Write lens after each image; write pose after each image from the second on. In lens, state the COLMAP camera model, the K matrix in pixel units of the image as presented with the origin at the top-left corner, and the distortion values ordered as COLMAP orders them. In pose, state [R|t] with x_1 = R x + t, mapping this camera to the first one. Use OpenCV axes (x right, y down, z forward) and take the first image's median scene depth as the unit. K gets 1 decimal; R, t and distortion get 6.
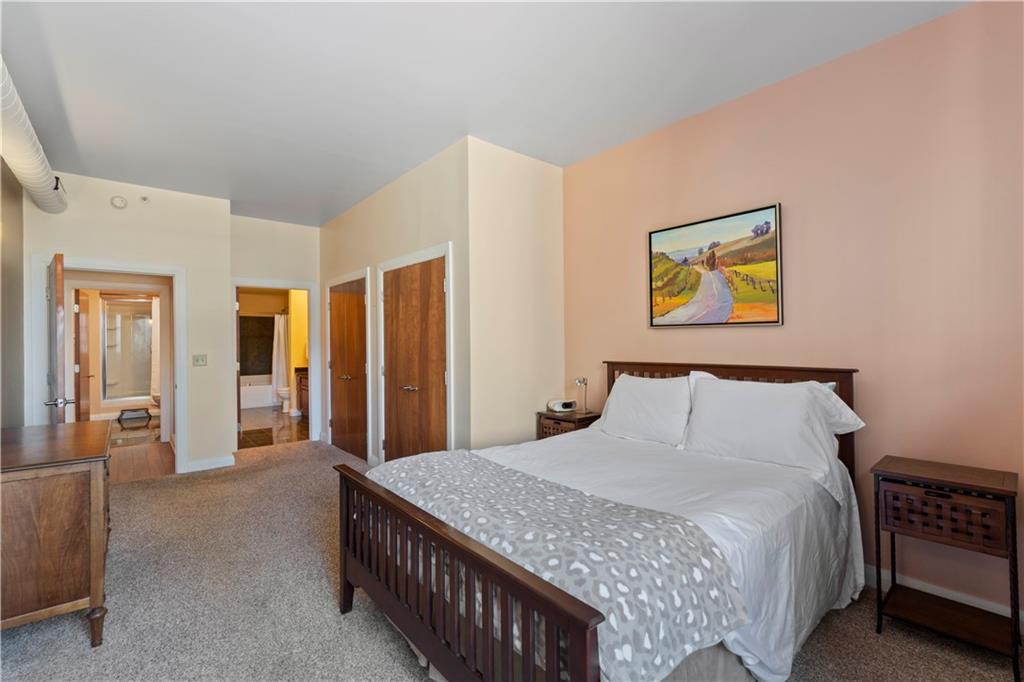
lens RADIAL K [[448.9, 0, 520.1], [0, 448.9, 341.0], [0, 0, 1]] dist [-0.007859, 0.001176]
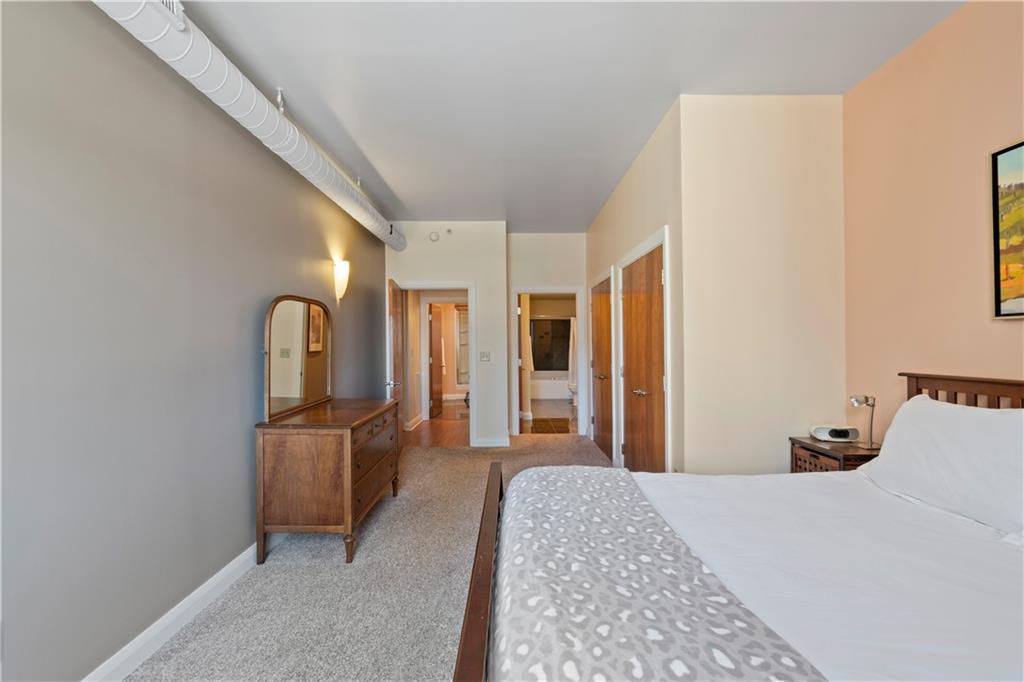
lens RADIAL K [[448.9, 0, 507.2], [0, 448.9, 344.2], [0, 0, 1]] dist [-0.007859, 0.001176]
pose [[0.764666, 0.006095, -0.644398, 0.167828], [-0.001695, 0.999971, 0.007447, 0.000336], [0.644425, -0.004602, 0.764654, 0.144478]]
